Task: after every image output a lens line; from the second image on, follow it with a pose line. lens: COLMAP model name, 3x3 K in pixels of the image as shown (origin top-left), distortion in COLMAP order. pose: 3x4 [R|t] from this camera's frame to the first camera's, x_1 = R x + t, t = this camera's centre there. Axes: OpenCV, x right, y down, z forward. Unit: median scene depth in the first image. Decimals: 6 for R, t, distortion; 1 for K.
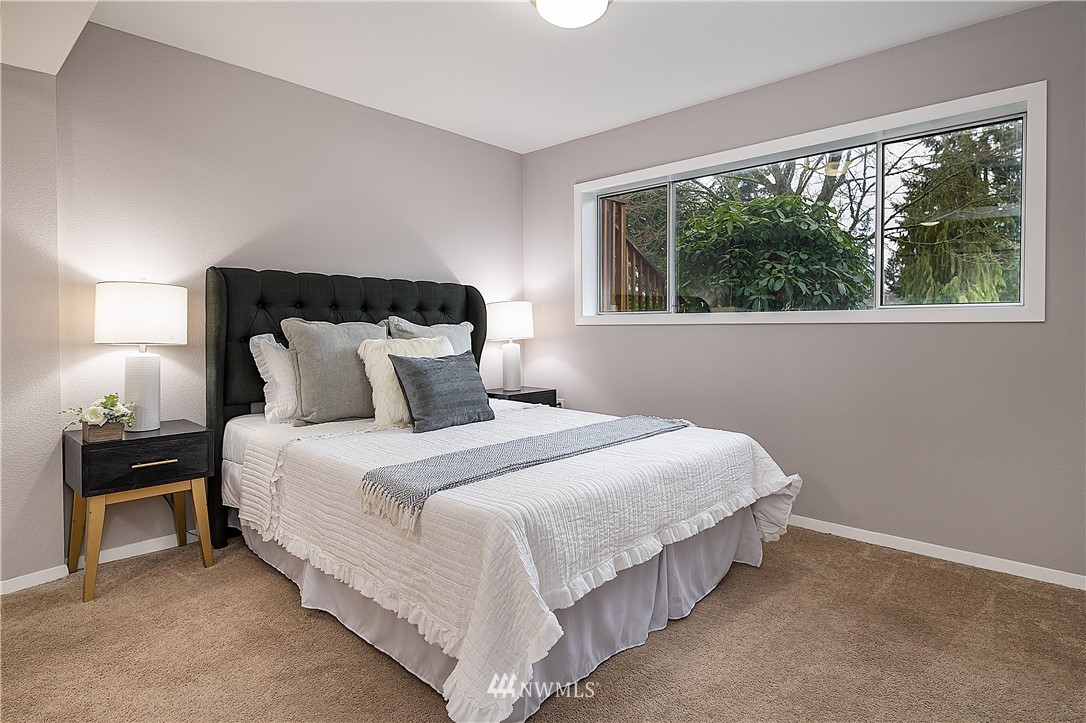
lens RADIAL K [[591.2, 0, 531.0], [0, 591.2, 331.6], [0, 0, 1]] dist [0.006530, -0.006453]
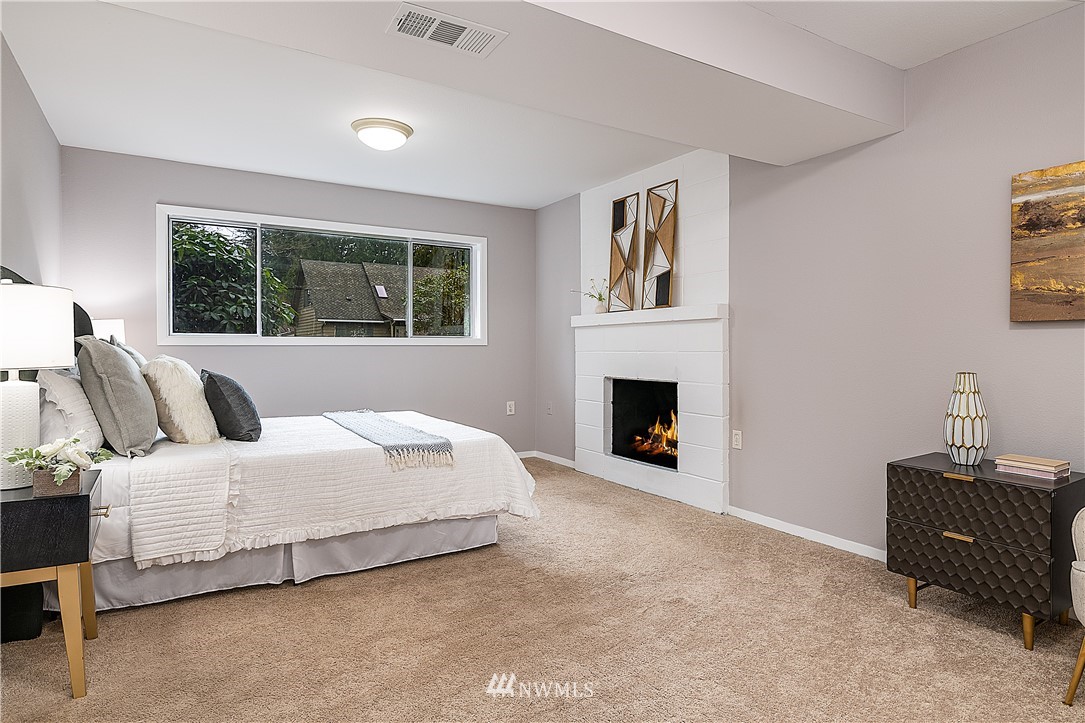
lens RADIAL K [[590.6, 0, 547.8], [0, 590.6, 361.8], [0, 0, 1]] dist [0.006530, -0.006453]
pose [[0.279809, -0.020791, 0.959831, -0.552777], [0.007481, 0.999782, 0.019476, 0.001385], [-0.960027, 0.001731, 0.279903, 0.078150]]
